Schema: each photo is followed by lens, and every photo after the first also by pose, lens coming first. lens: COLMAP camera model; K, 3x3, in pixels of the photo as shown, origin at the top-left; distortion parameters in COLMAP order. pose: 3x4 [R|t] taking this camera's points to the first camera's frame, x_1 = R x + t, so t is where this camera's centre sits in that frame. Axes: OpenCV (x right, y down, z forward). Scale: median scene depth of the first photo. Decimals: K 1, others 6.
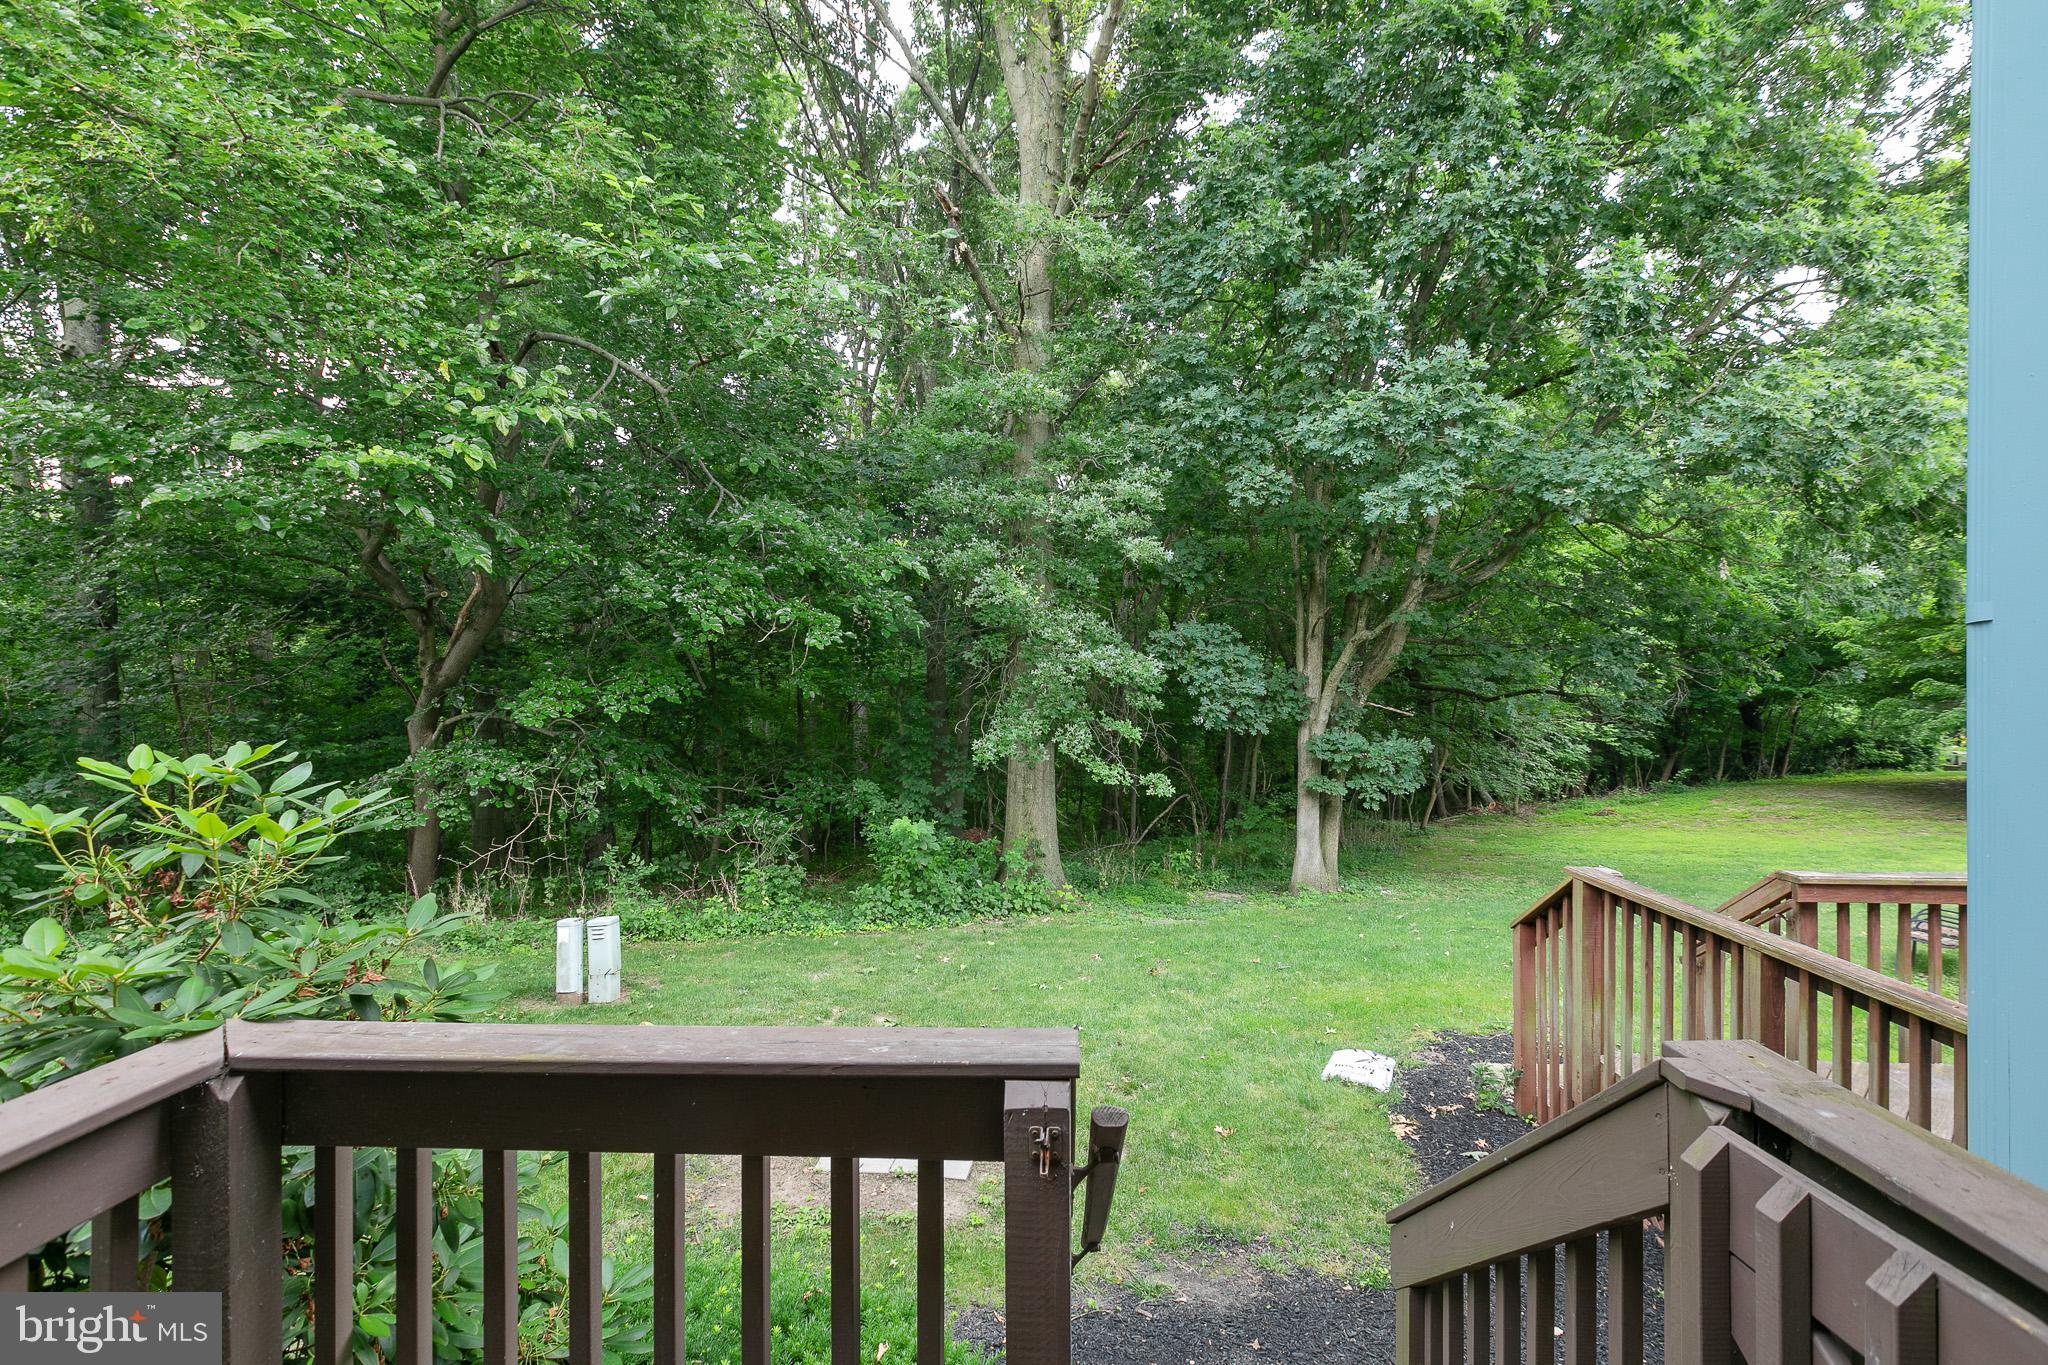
lens RADIAL K [[965.7, 0, 1013.3], [0, 965.7, 668.4], [0, 0, 1]] dist [-0.000579, 0.001841]
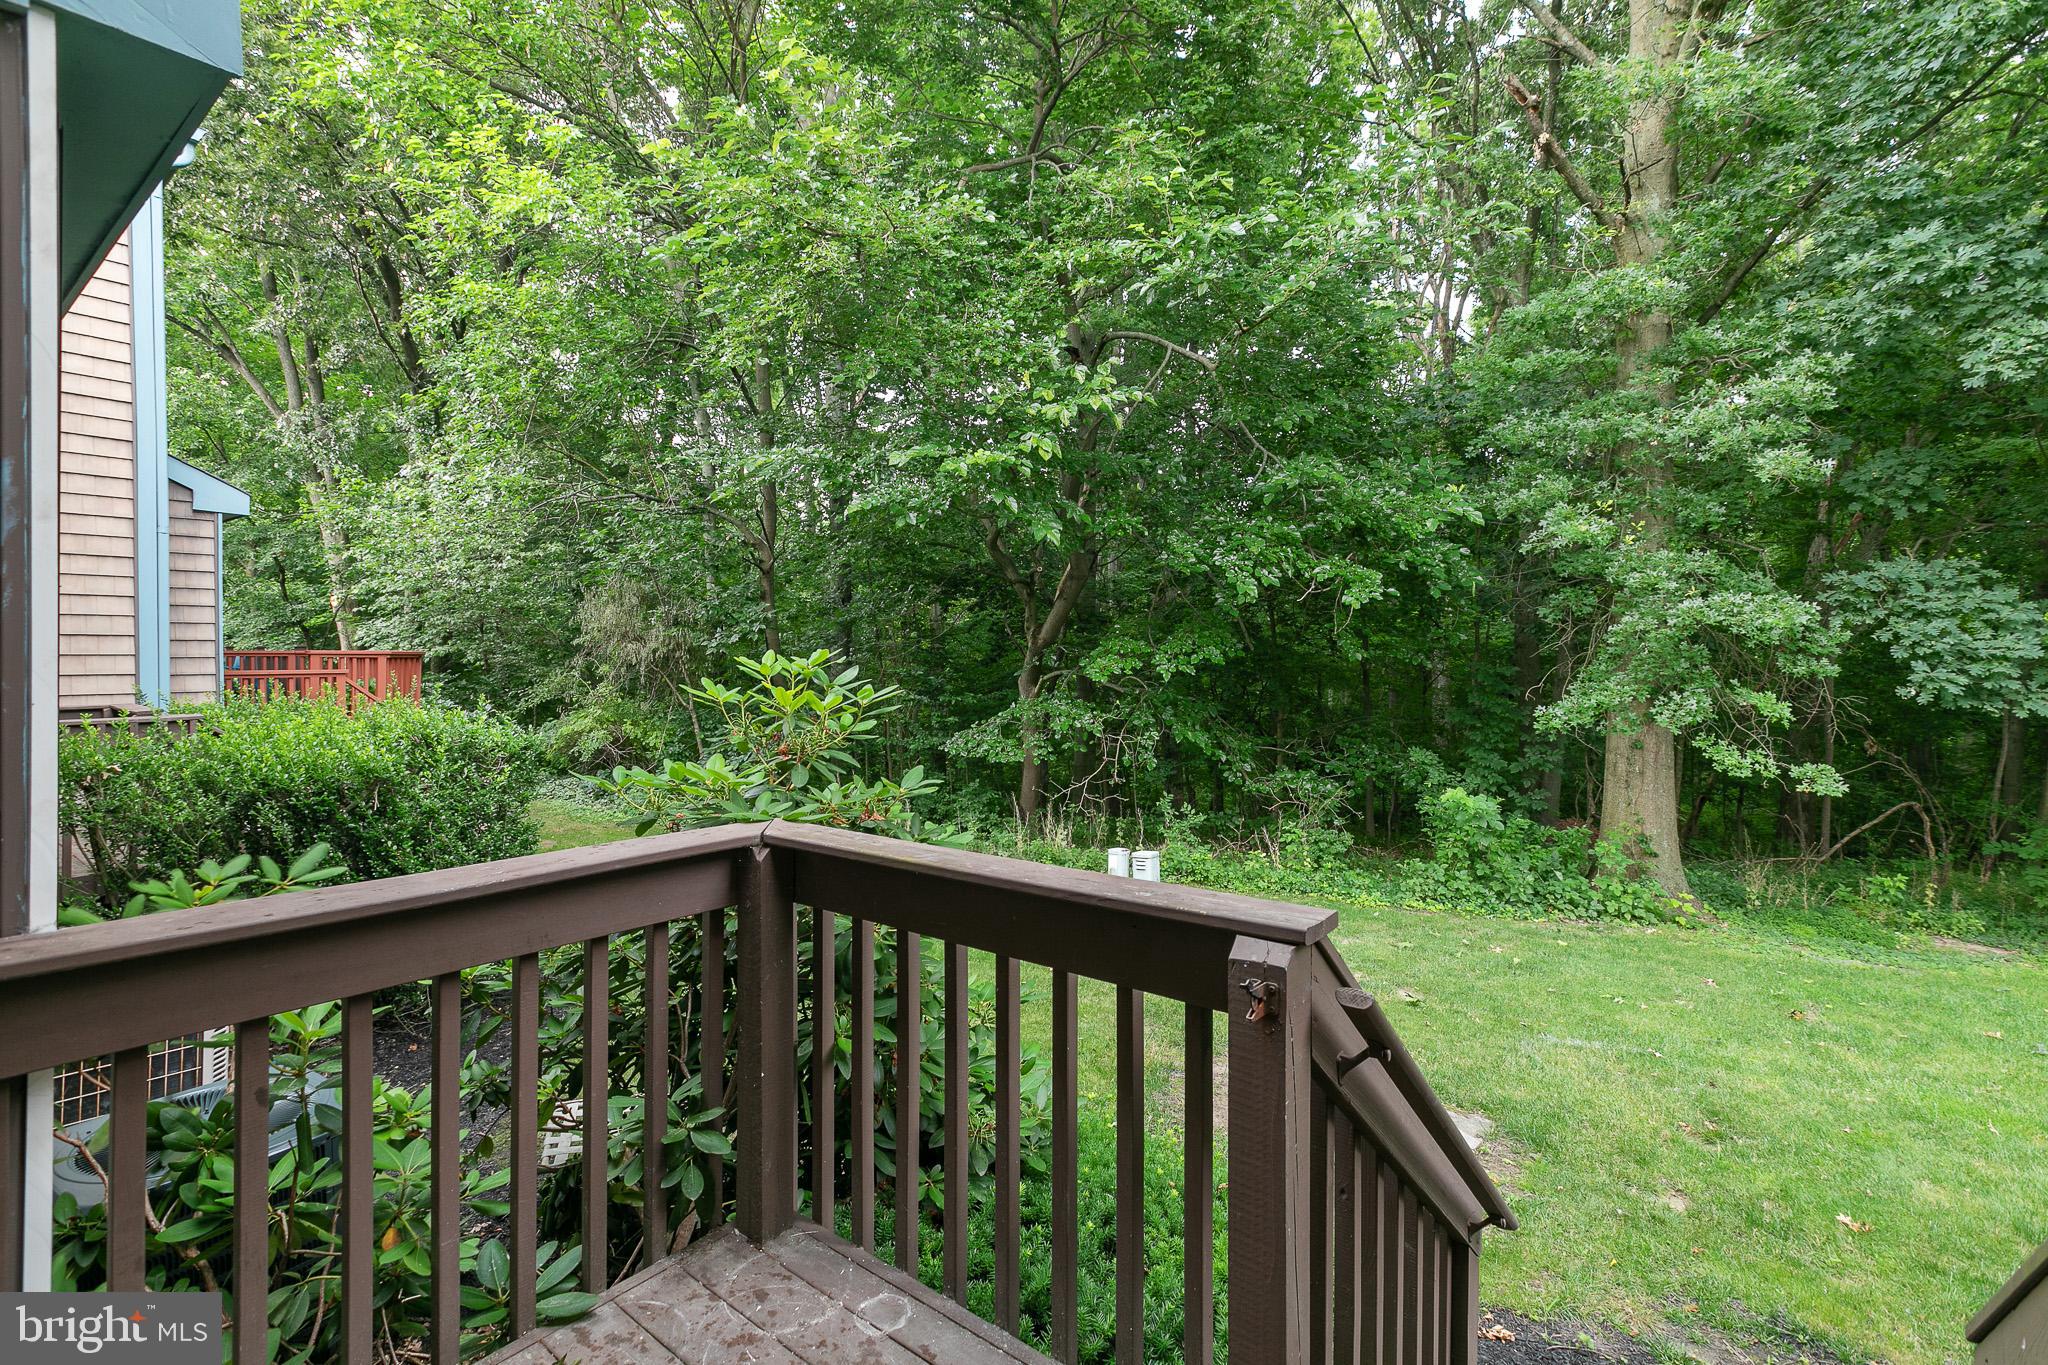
lens RADIAL K [[965.7, 0, 970.7], [0, 965.7, 656.8], [0, 0, 1]] dist [-0.000579, 0.001841]
pose [[0.795214, 0.007523, -0.606282, 0.075762], [-0.002139, 0.999952, 0.009604, 0.022105], [0.606325, -0.006340, 0.795192, -0.001509]]
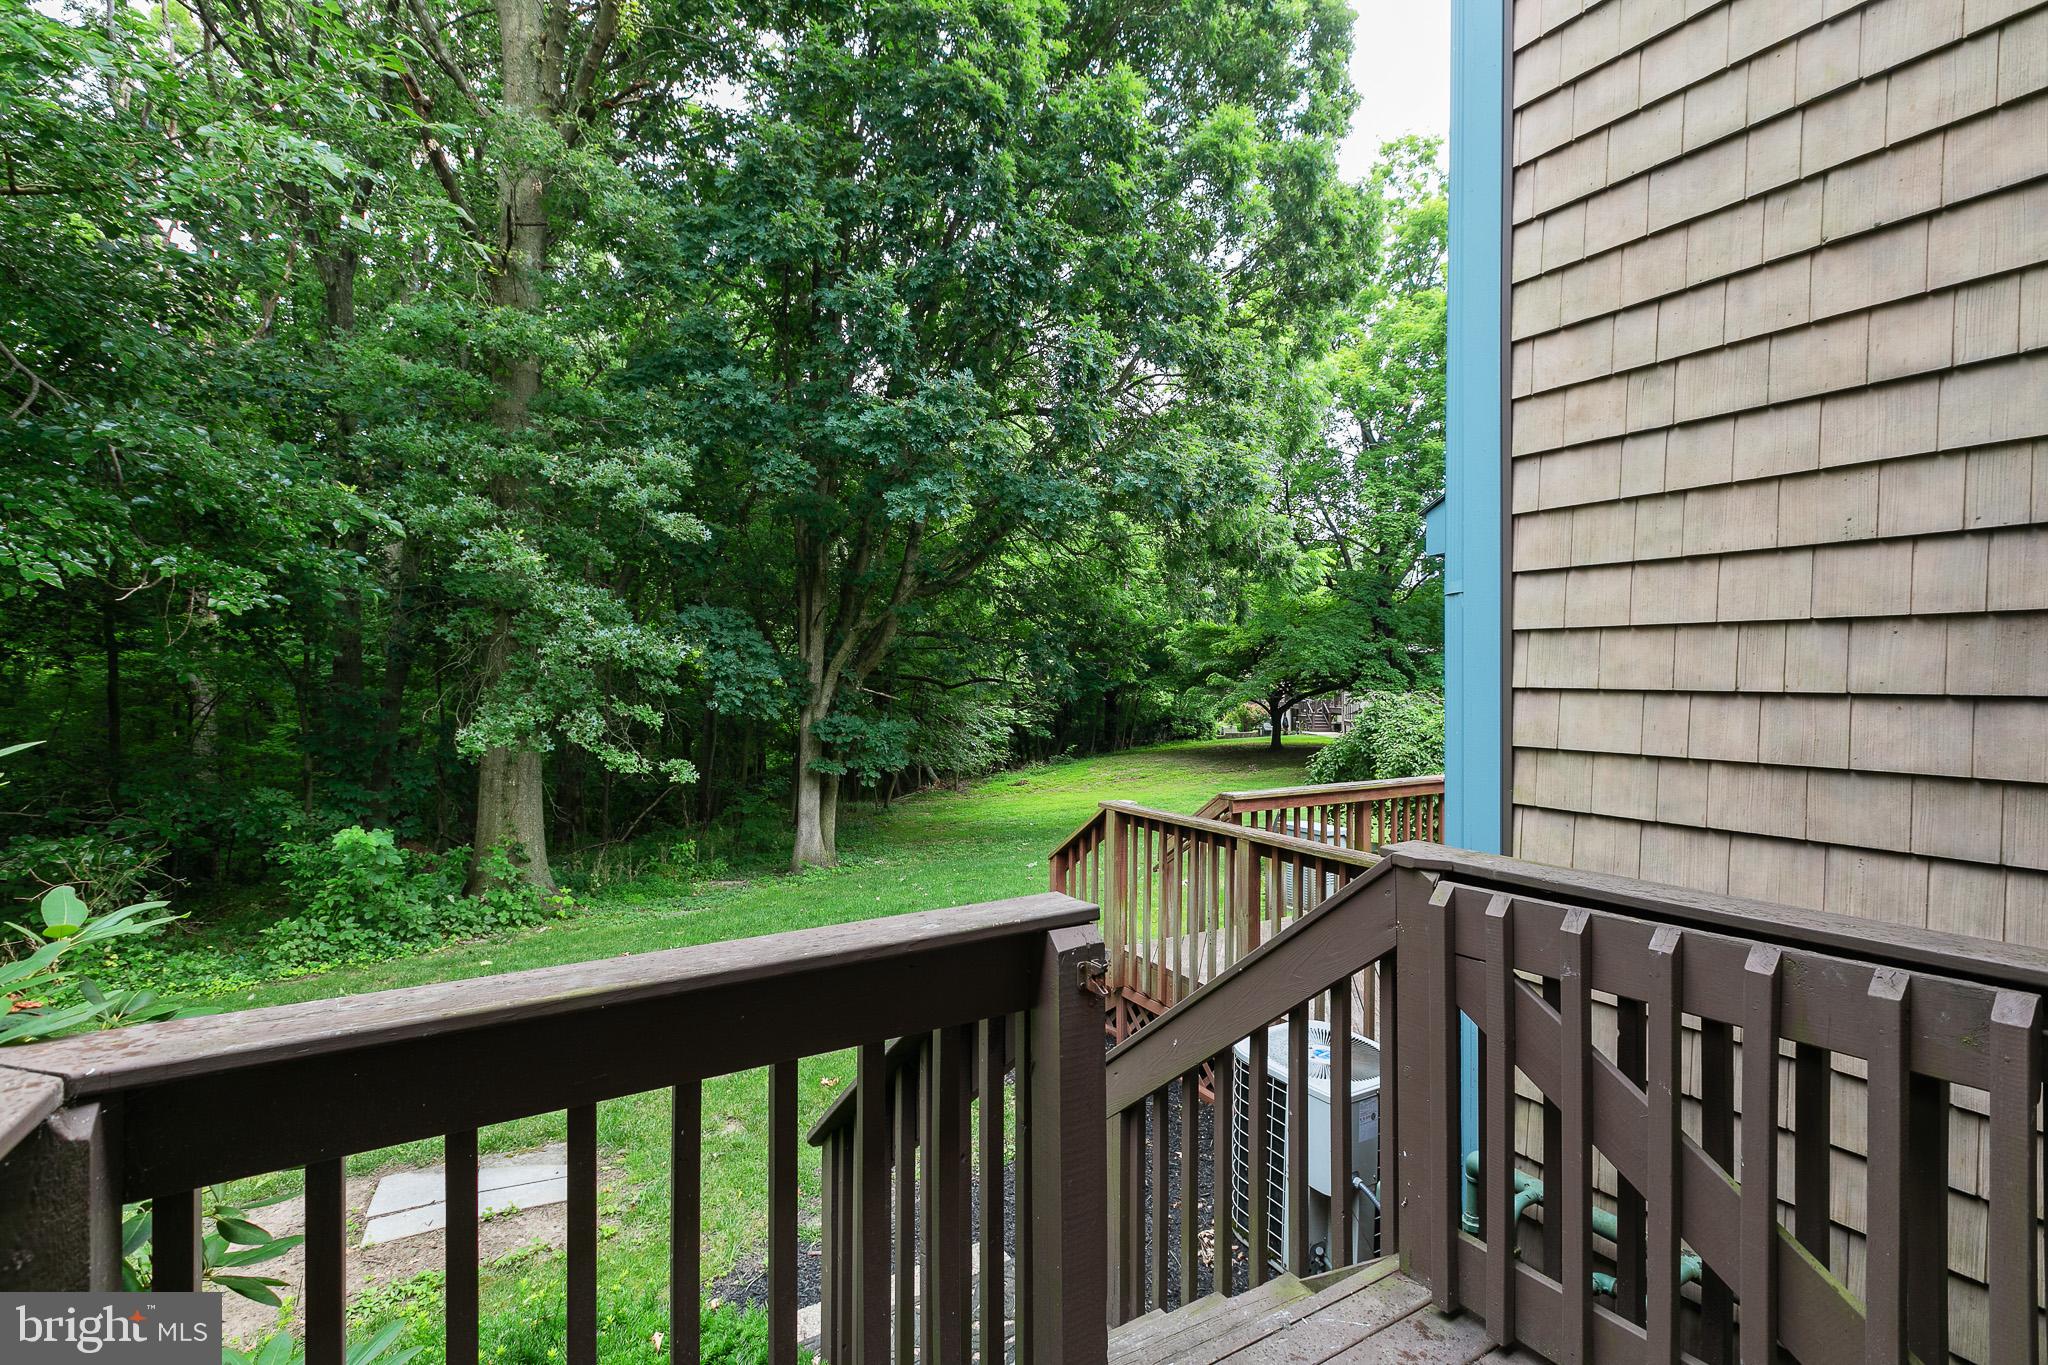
lens RADIAL K [[965.7, 0, 1020.9], [0, 965.7, 677.3], [0, 0, 1]] dist [-0.000579, 0.001841]
pose [[0.814862, 0.007320, 0.579609, -0.133315], [-0.009054, 0.999959, 0.000100, 0.024368], [-0.579585, -0.005329, 0.814895, 0.017192]]
